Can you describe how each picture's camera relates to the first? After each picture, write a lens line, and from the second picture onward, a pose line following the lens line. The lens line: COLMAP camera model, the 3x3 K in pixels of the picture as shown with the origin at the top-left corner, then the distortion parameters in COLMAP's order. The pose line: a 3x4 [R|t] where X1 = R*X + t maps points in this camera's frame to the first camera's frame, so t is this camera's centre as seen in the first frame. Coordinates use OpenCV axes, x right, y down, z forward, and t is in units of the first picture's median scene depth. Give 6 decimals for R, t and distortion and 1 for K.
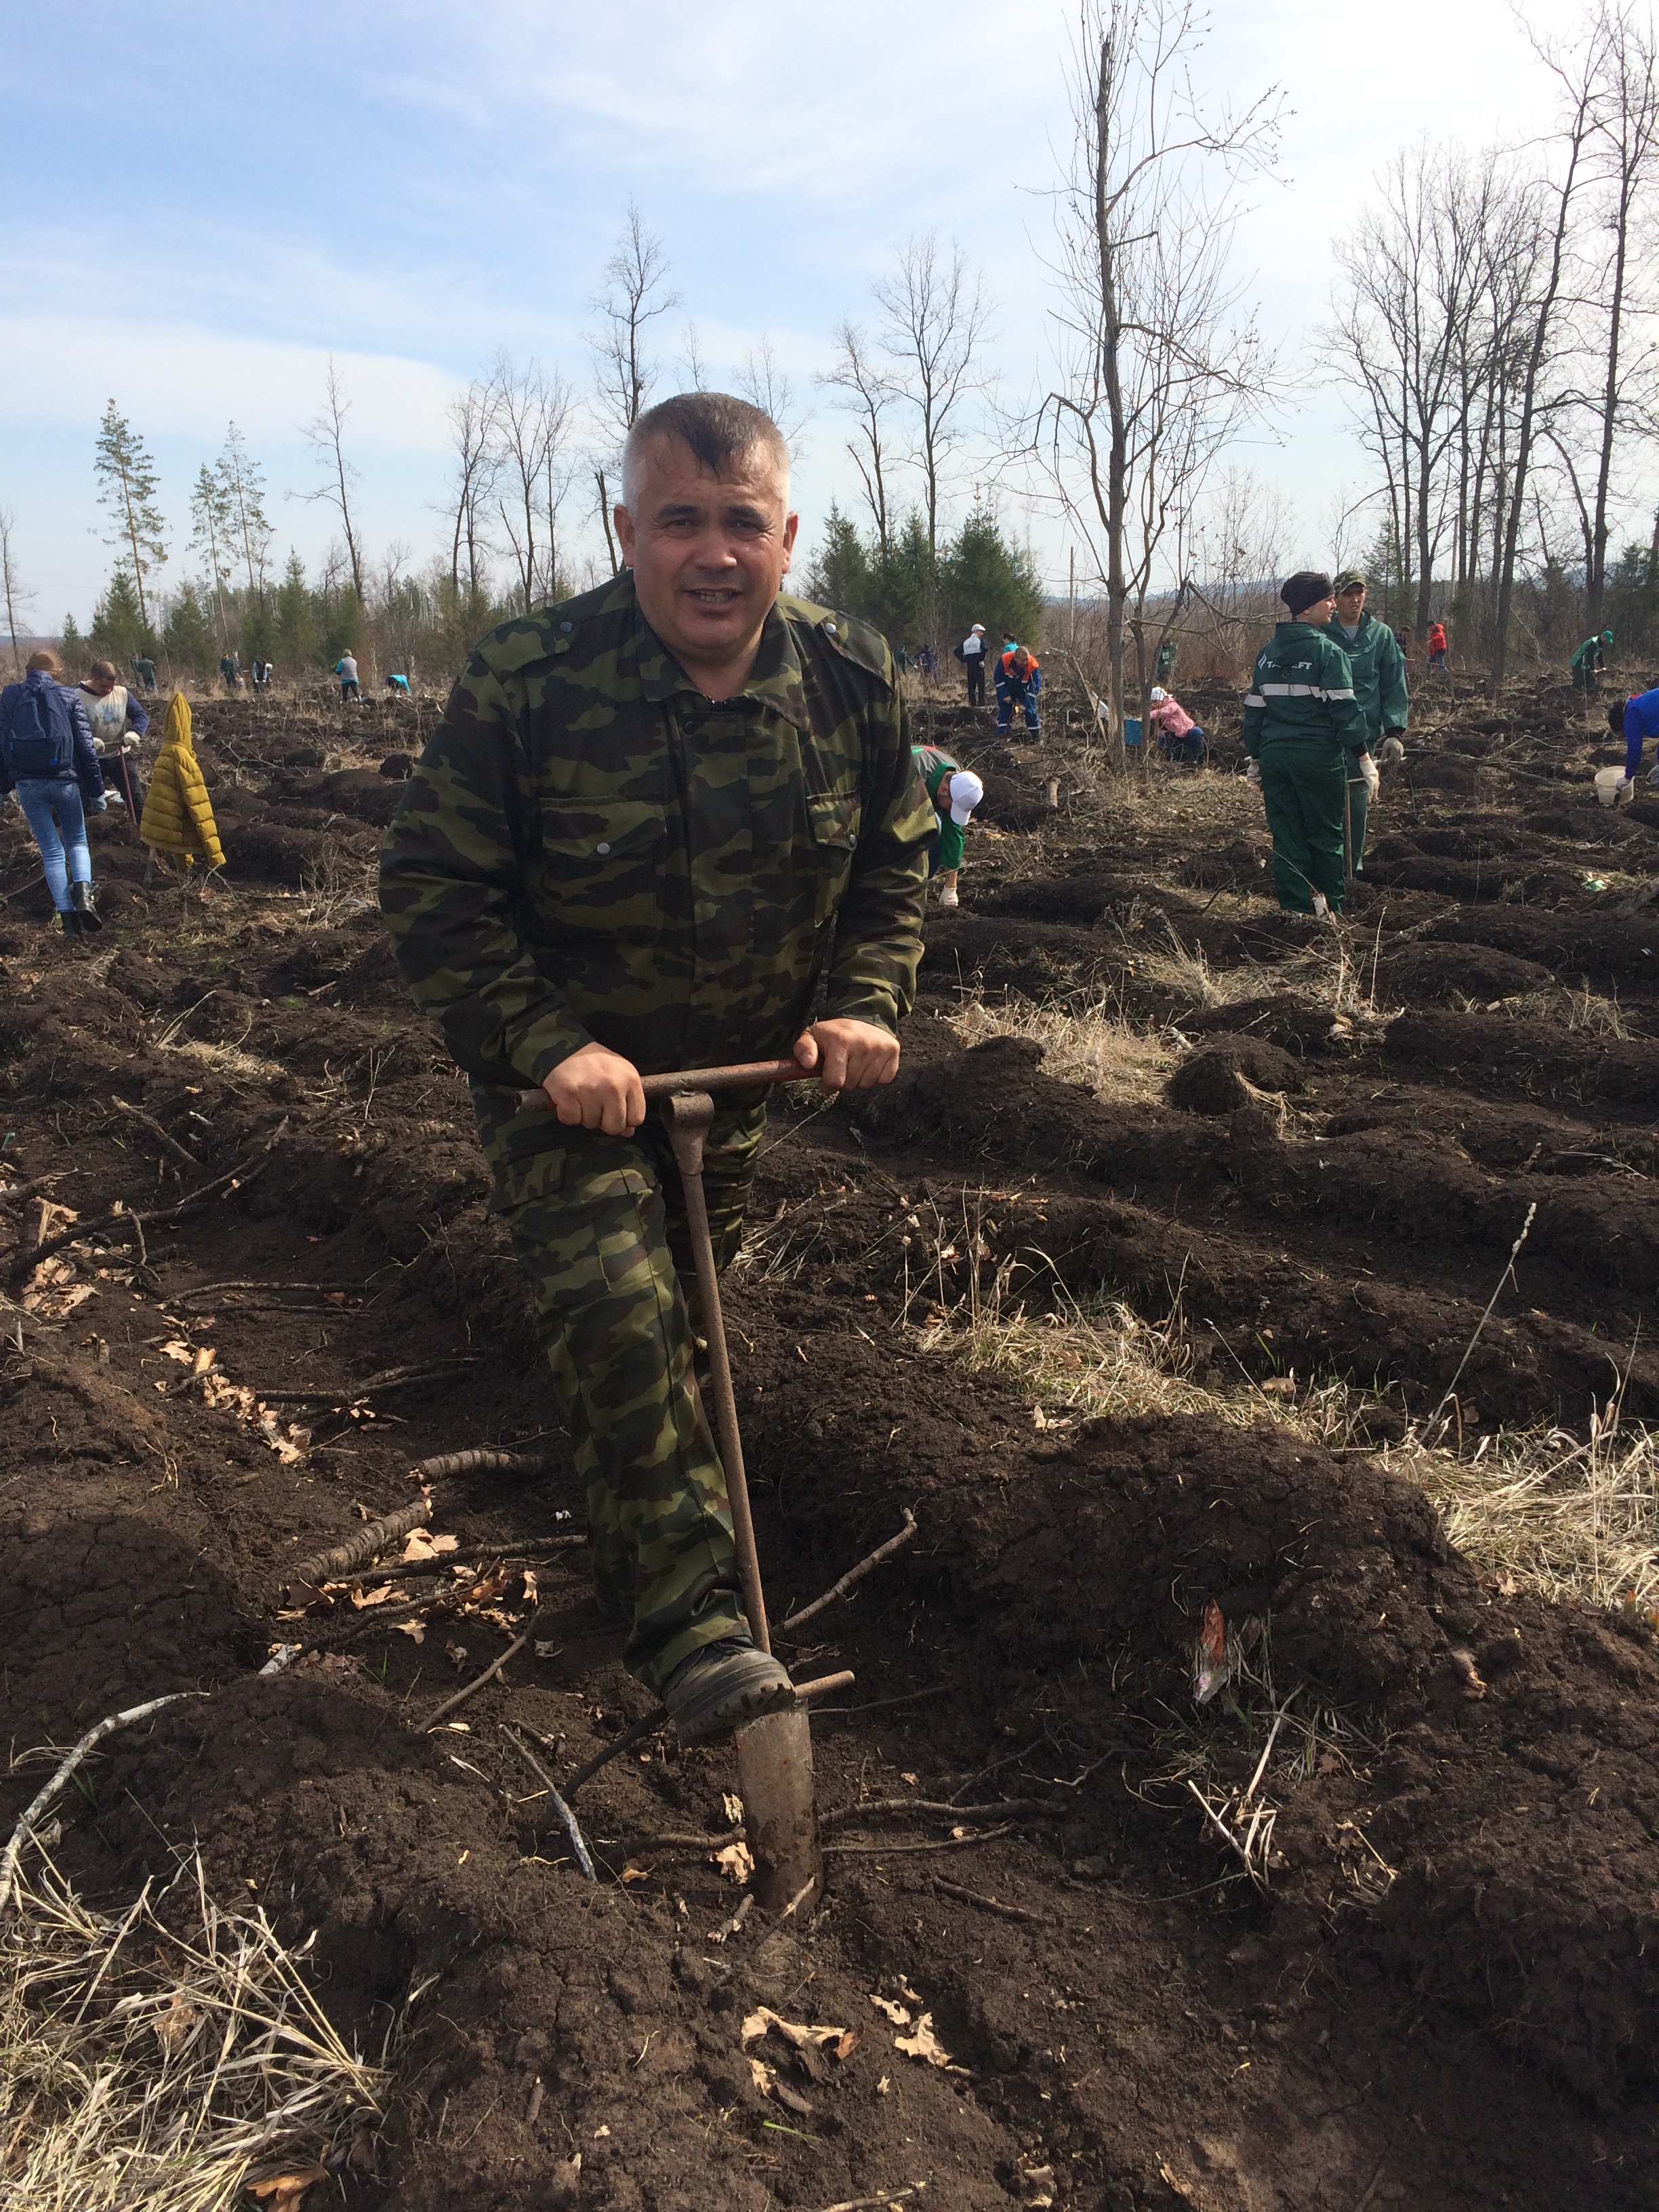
lens RADIAL K [[1857.1, 0, 860.5], [0, 1857.1, 1106.9], [0, 0, 1]] dist [0.086337, -0.128411]
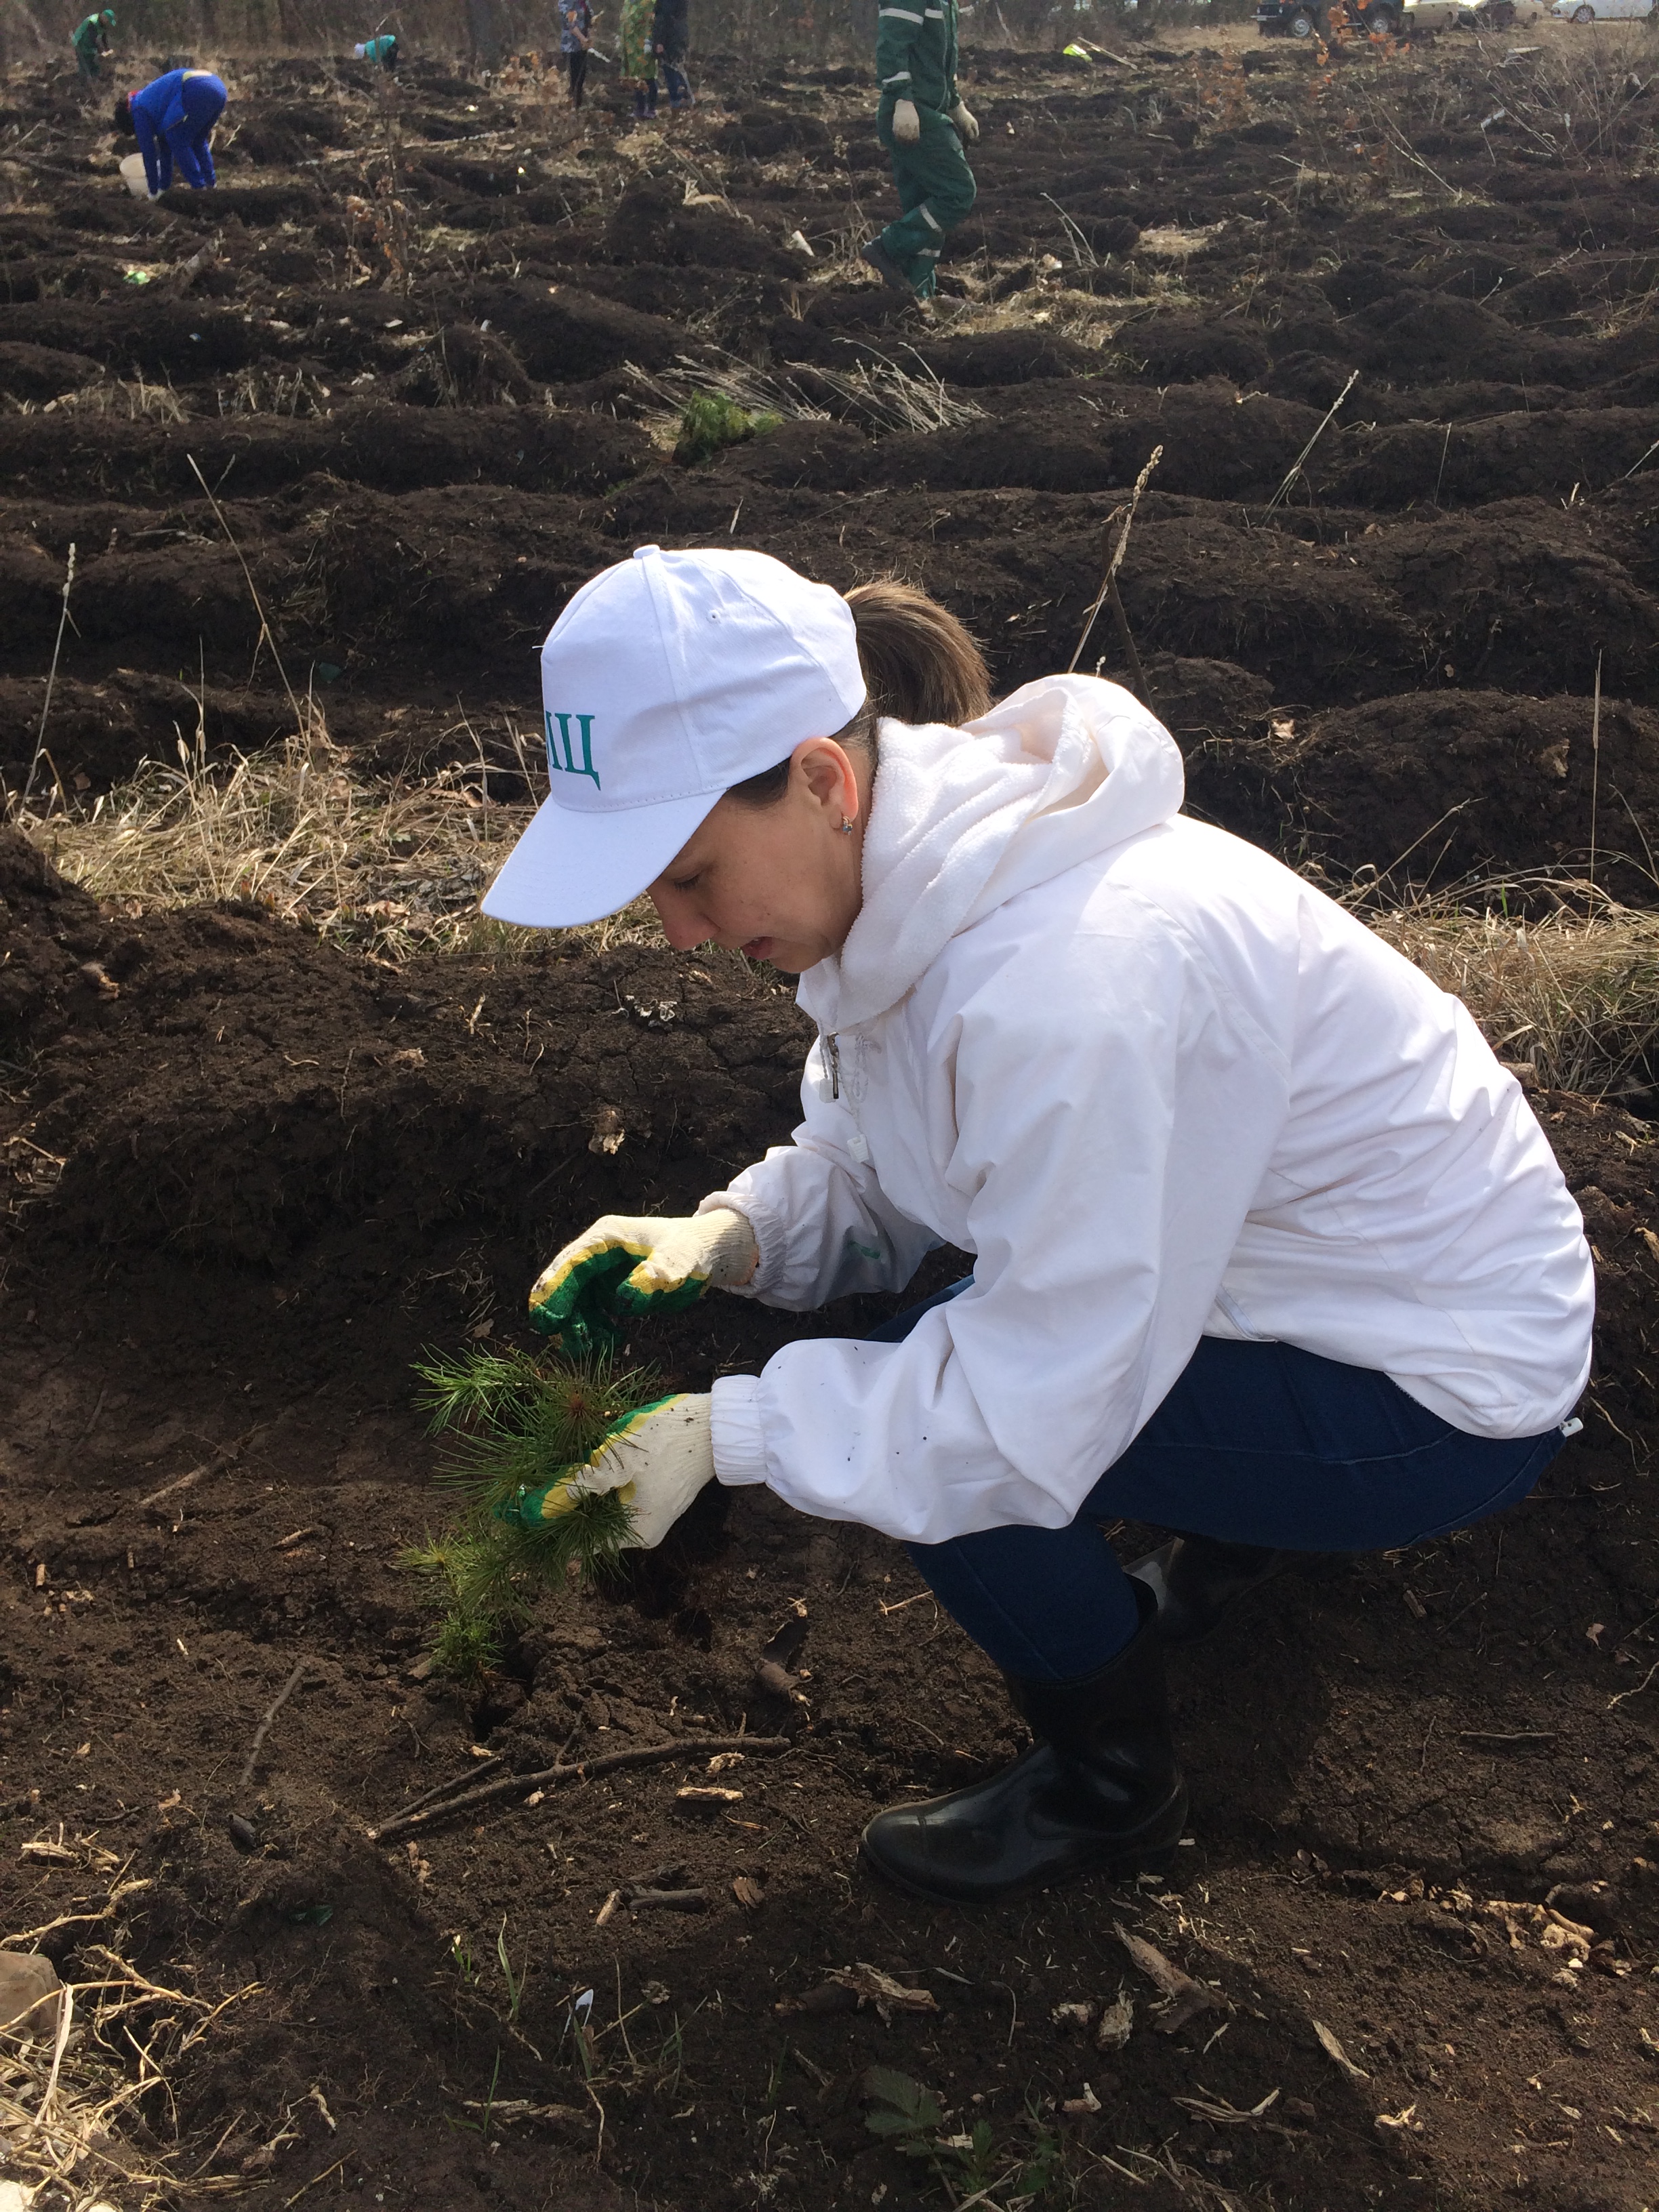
lens RADIAL K [[1857.1, 0, 860.5], [0, 1857.1, 1106.9], [0, 0, 1]] dist [0.086337, -0.128411]
pose [[0.771522, -0.302130, 0.559885, 0.029612], [0.142187, 0.939668, 0.311138, 0.073486], [-0.620110, -0.160441, 0.767934, -0.063937]]
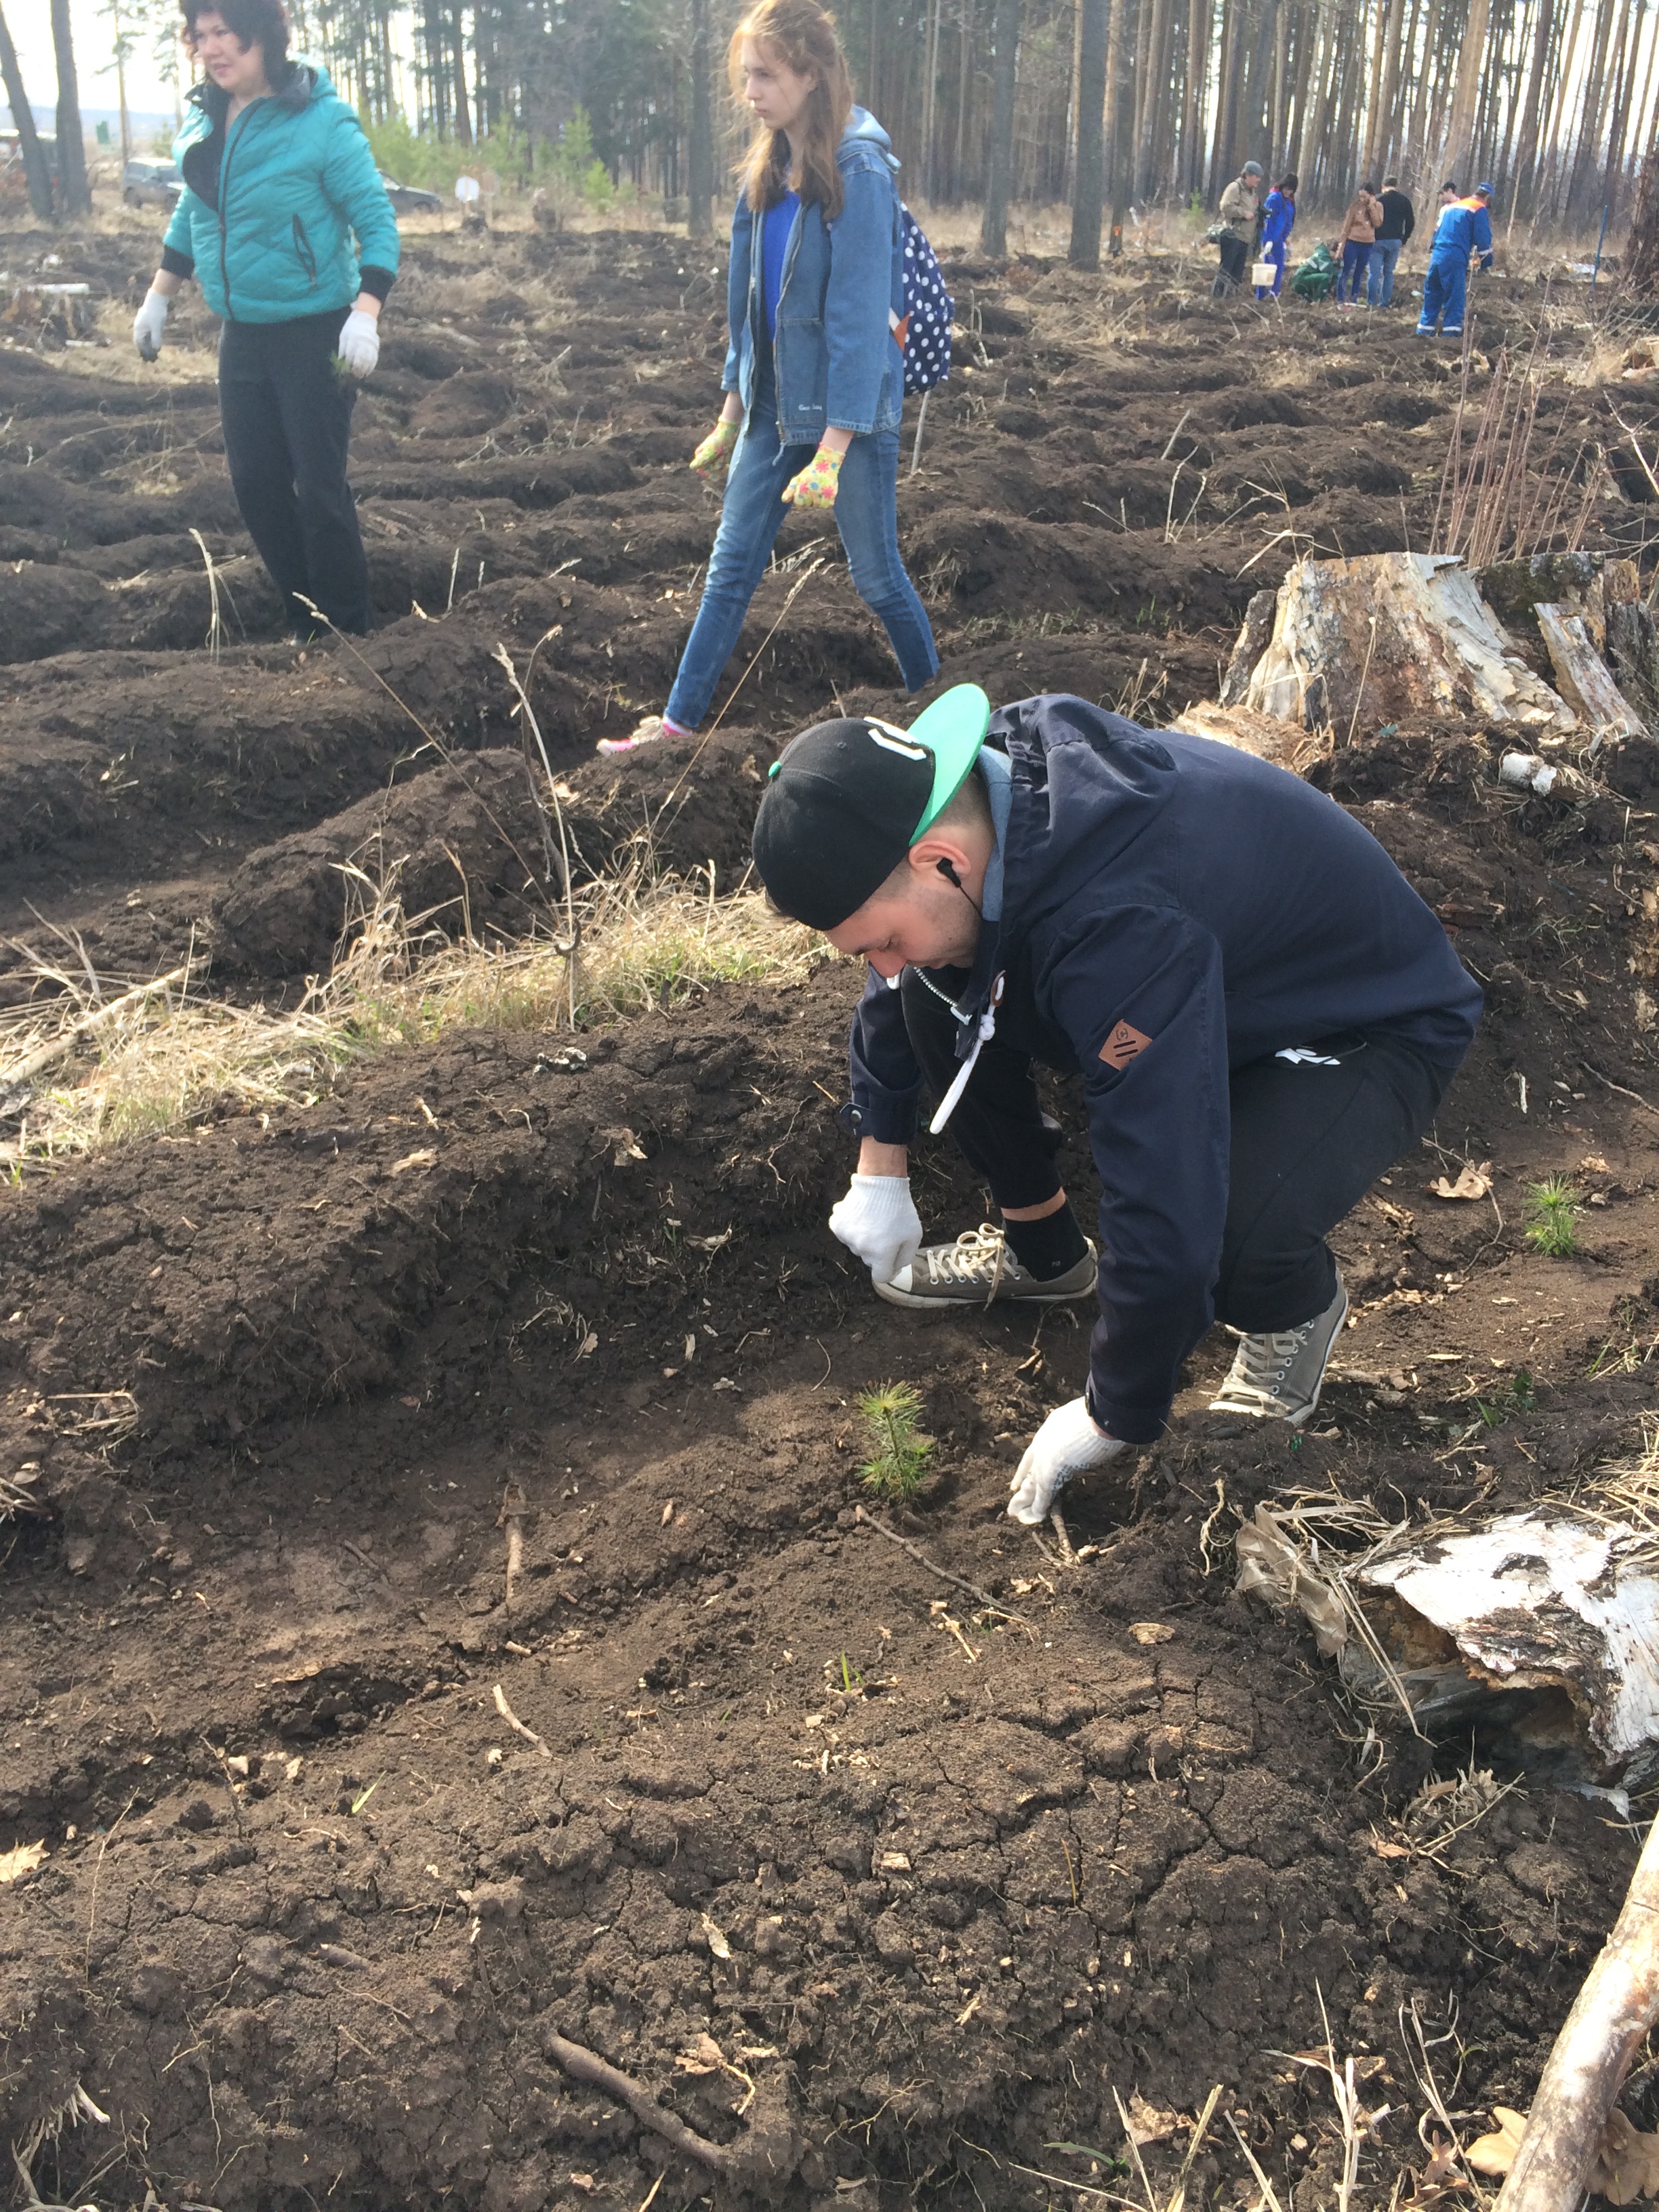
lens RADIAL K [[1857.1, 0, 860.5], [0, 1857.1, 1106.9], [0, 0, 1]] dist [0.086337, -0.128411]
pose [[-0.022770, -0.412882, 0.910500, -0.396437], [0.194116, 0.891577, 0.409156, -0.050104], [-0.980714, 0.186059, 0.059846, 0.337063]]
